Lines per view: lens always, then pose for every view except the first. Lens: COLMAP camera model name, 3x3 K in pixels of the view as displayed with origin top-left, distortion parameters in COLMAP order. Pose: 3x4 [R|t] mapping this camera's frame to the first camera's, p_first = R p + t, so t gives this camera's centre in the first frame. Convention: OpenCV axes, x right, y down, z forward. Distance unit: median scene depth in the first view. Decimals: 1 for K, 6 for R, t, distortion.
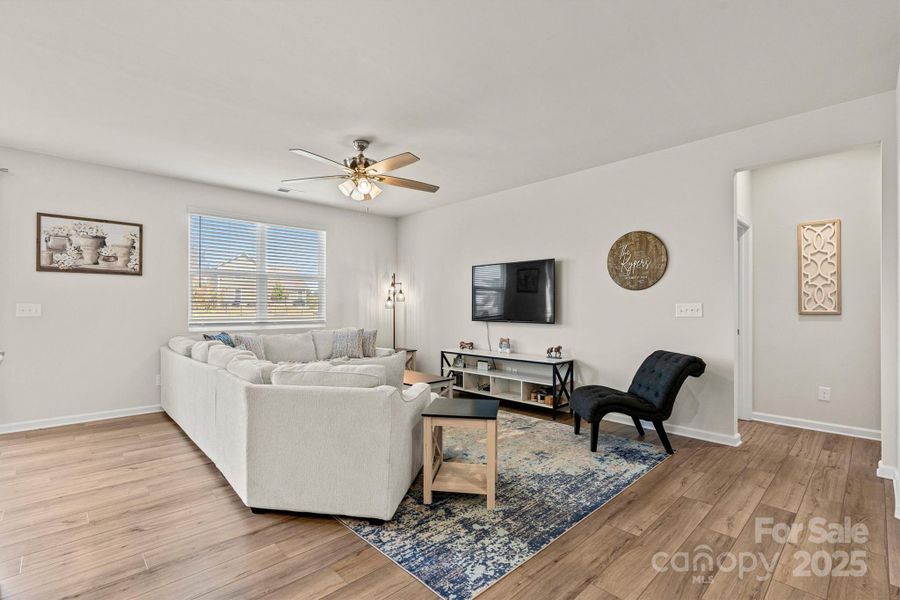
lens RADIAL K [[414.1, 0, 441.6], [0, 414.1, 304.4], [0, 0, 1]] dist [-0.005093, -0.000415]
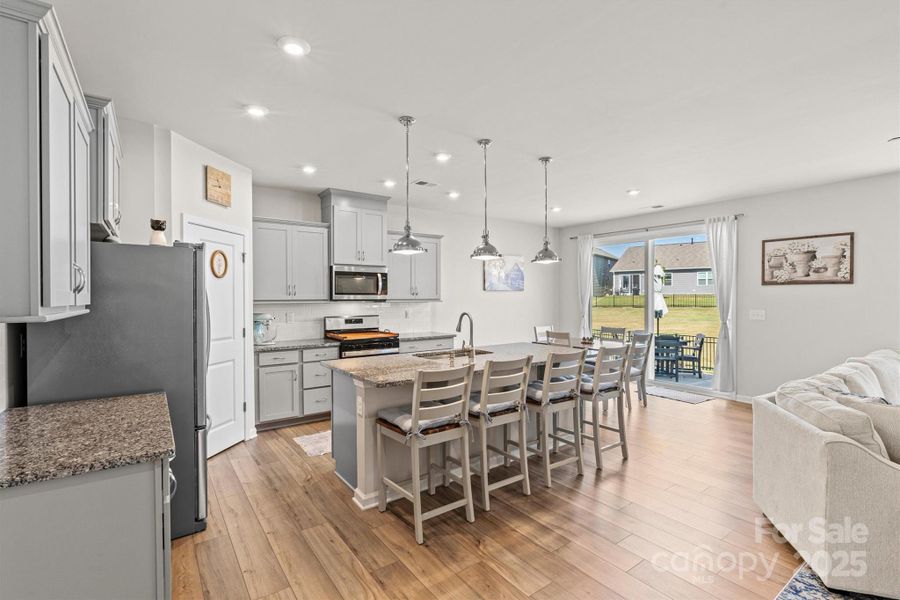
lens RADIAL K [[413.6, 0, 444.0], [0, 413.6, 301.3], [0, 0, 1]] dist [-0.003591, 0.000453]
pose [[-0.135877, 0.011688, -0.990657, 0.435239], [0.008979, 0.999904, 0.010565, -0.050415], [0.990685, -0.007460, -0.135969, 0.166394]]
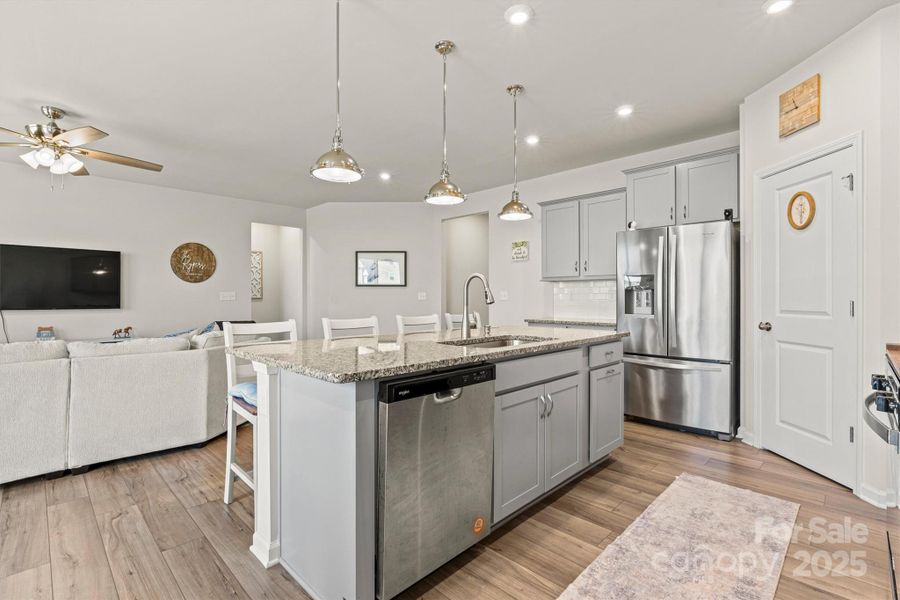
lens RADIAL K [[414.1, 0, 439.8], [0, 414.1, 297.8], [0, 0, 1]] dist [-0.001944, 0.000268]
pose [[-0.024532, -0.000160, 0.999699, -1.006772], [-0.003994, 0.999992, 0.000062, 0.015433], [-0.999691, -0.003992, -0.024533, 0.157453]]
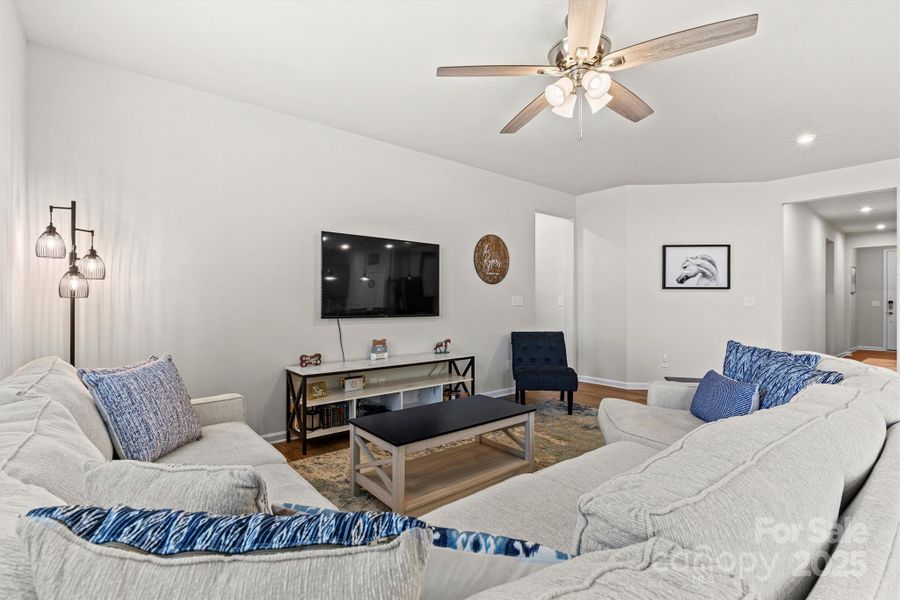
lens RADIAL K [[411.8, 0, 446.6], [0, 411.8, 299.2], [0, 0, 1]] dist [-0.000981, 0.000012]
pose [[0.063570, 0.006091, 0.997959, -0.713061], [-0.007405, 0.999957, -0.005631, 0.016431], [-0.997950, -0.007032, 0.063613, 1.036385]]
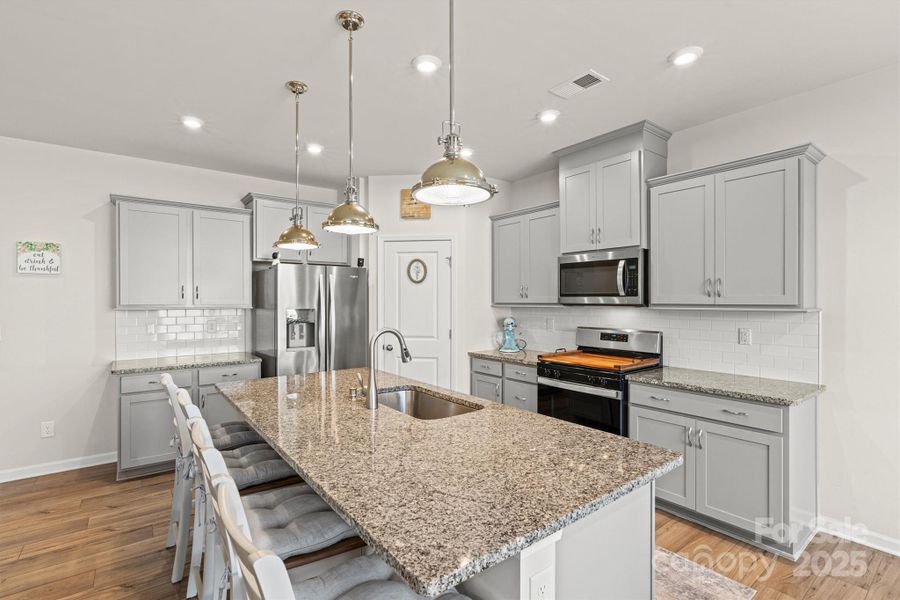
lens RADIAL K [[418.4, 0, 443.1], [0, 418.4, 303.5], [0, 0, 1]] dist [-0.002391, 0.000062]
pose [[-0.993799, 0.001574, 0.111180, -0.544498], [0.001945, 0.999993, 0.003228, -0.048747], [-0.111174, 0.003424, -0.993795, 0.577089]]
